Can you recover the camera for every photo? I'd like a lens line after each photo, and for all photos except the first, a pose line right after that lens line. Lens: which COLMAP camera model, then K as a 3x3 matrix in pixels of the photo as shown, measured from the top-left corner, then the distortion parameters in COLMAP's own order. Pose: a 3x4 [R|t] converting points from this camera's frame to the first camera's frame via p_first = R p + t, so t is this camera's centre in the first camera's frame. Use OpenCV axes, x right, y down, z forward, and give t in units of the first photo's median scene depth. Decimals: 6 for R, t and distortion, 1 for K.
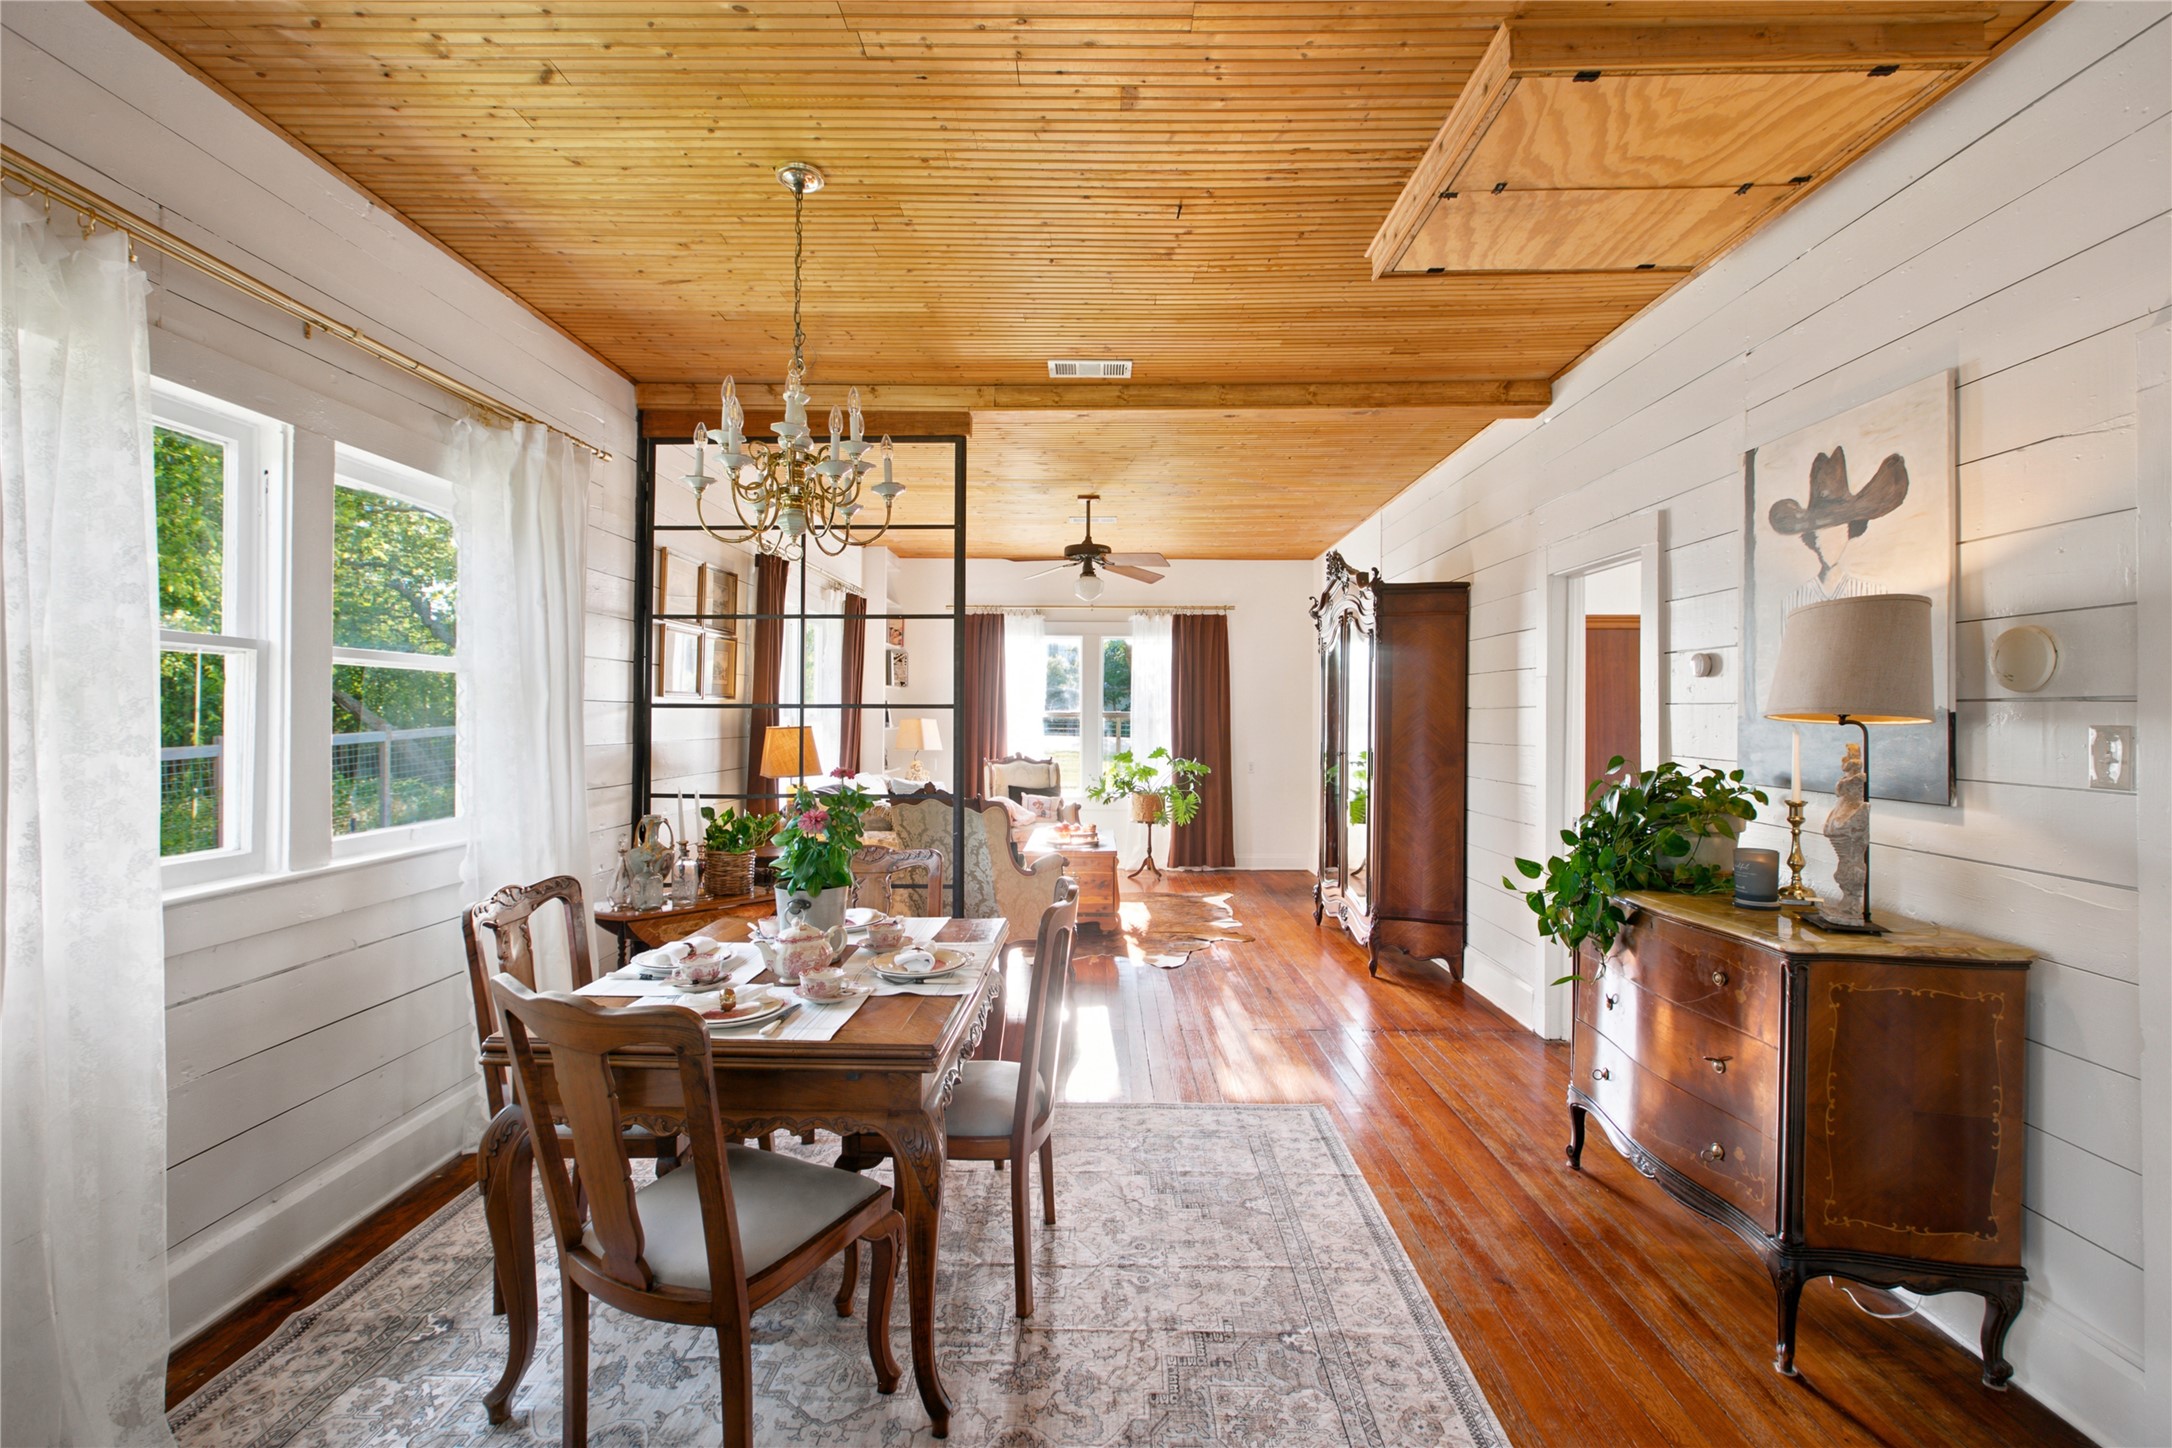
lens RADIAL K [[977.8, 0, 1083.7], [0, 977.8, 713.8], [0, 0, 1]] dist [-0.017115, 0.005185]
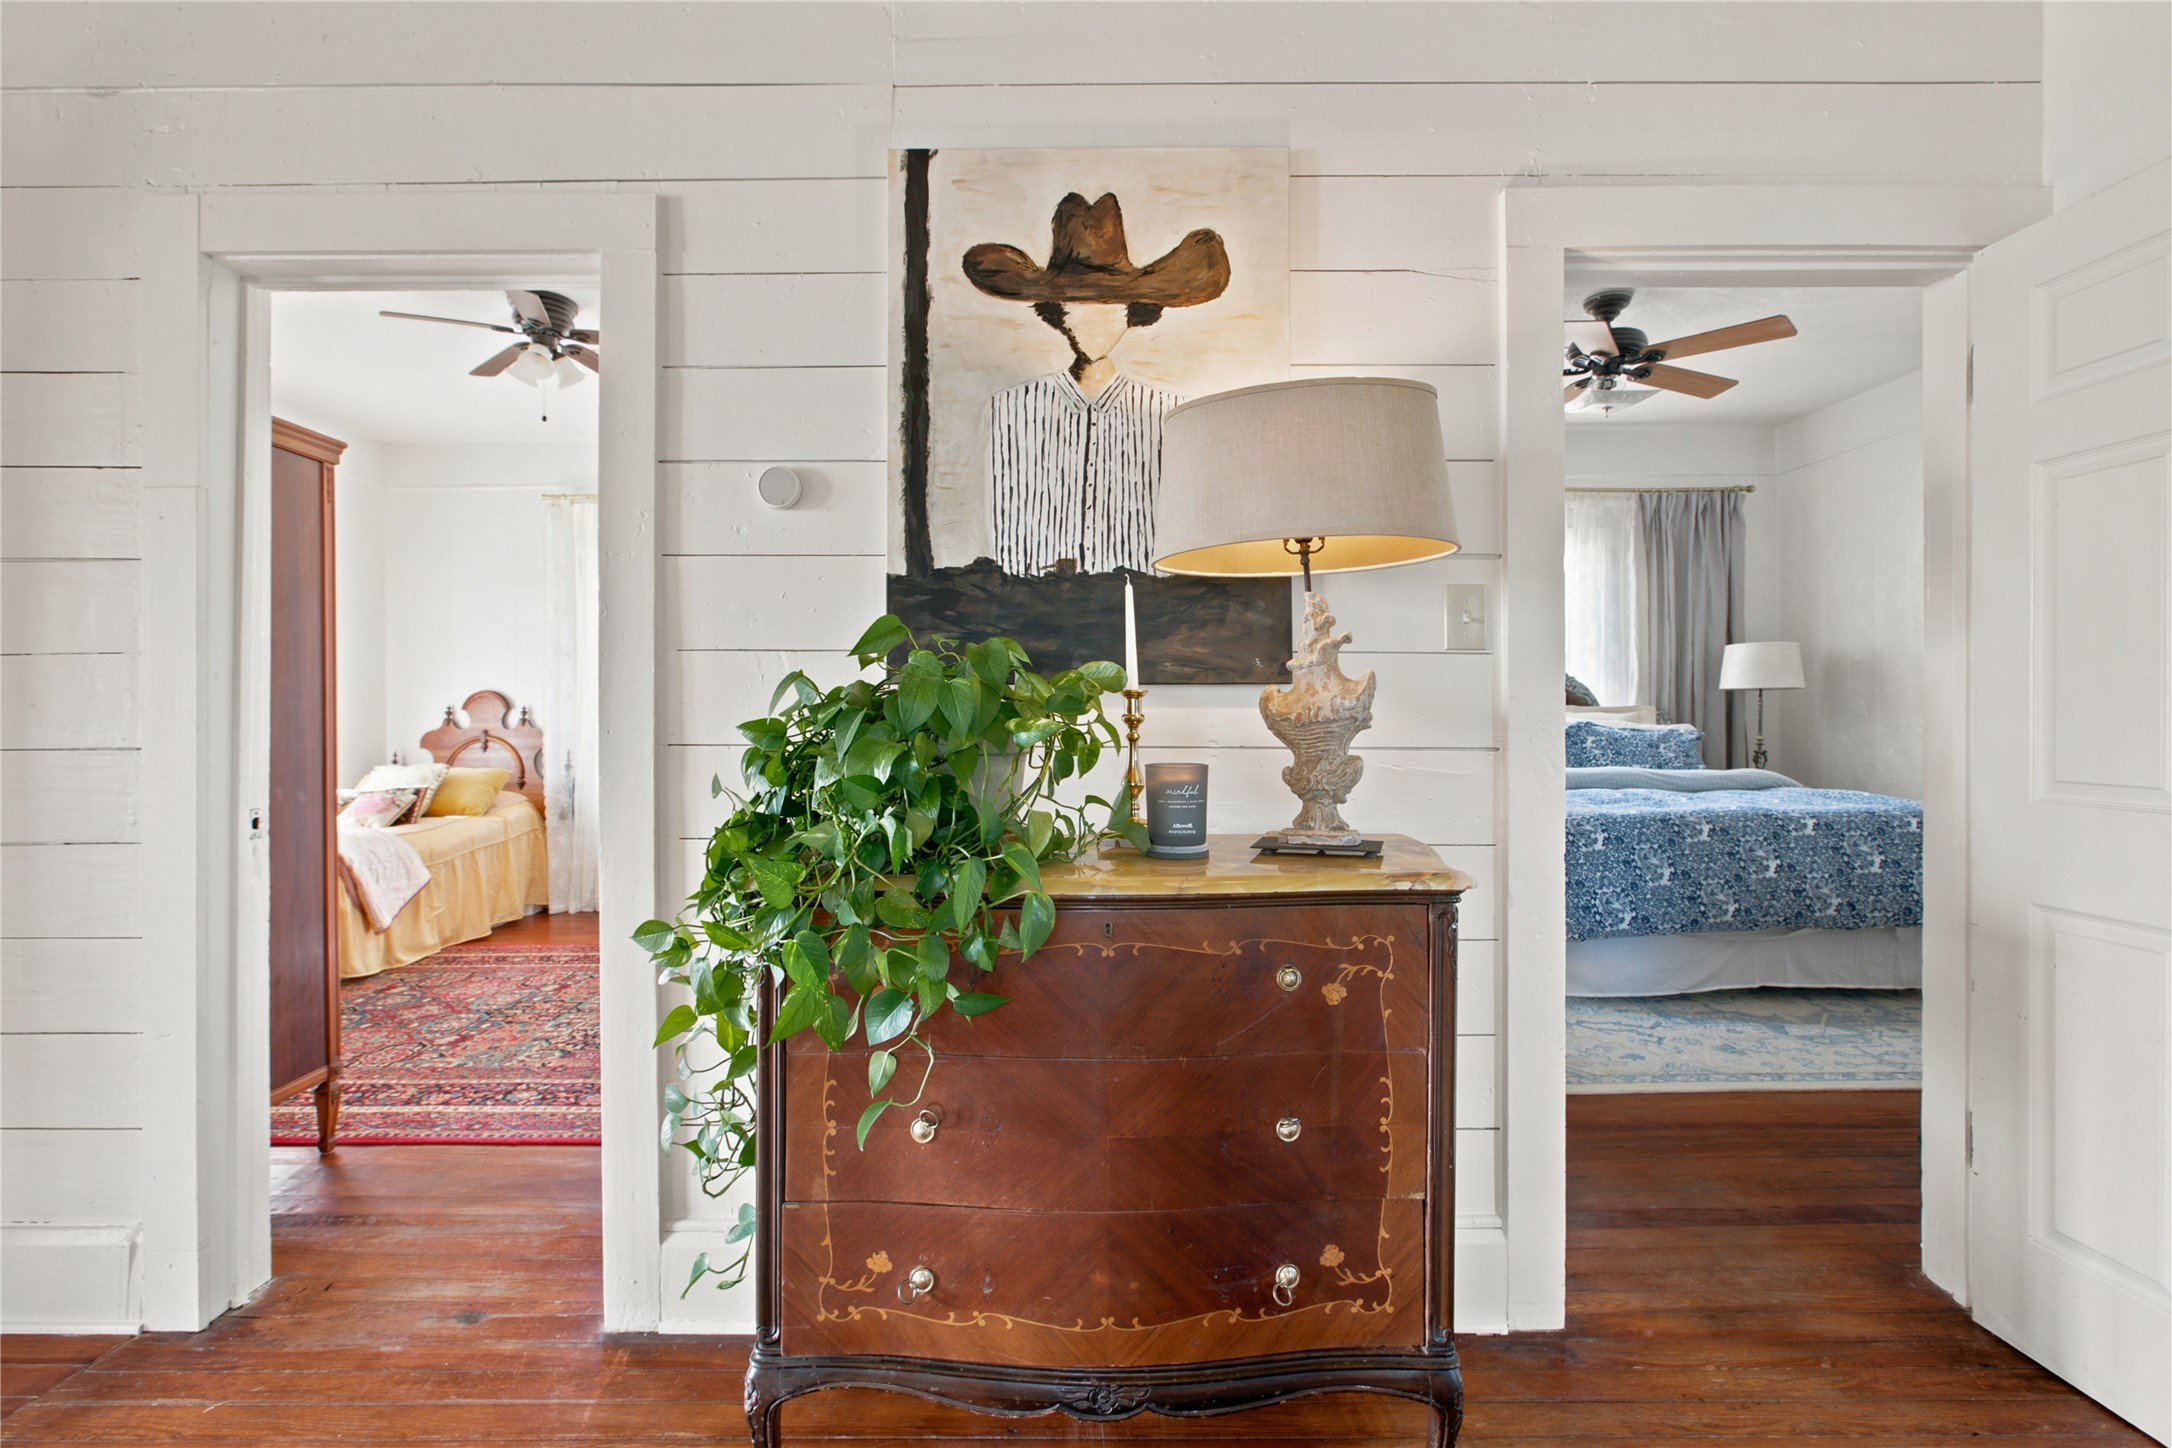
lens RADIAL K [[977.8, 0, 1083.5], [0, 977.8, 704.9], [0, 0, 1]] dist [-0.017115, 0.005185]
pose [[-0.020021, 0.004108, 0.999791, 0.067000], [0.002535, 0.999989, -0.004058, 0.099262], [-0.999796, 0.002453, -0.020031, 1.012300]]
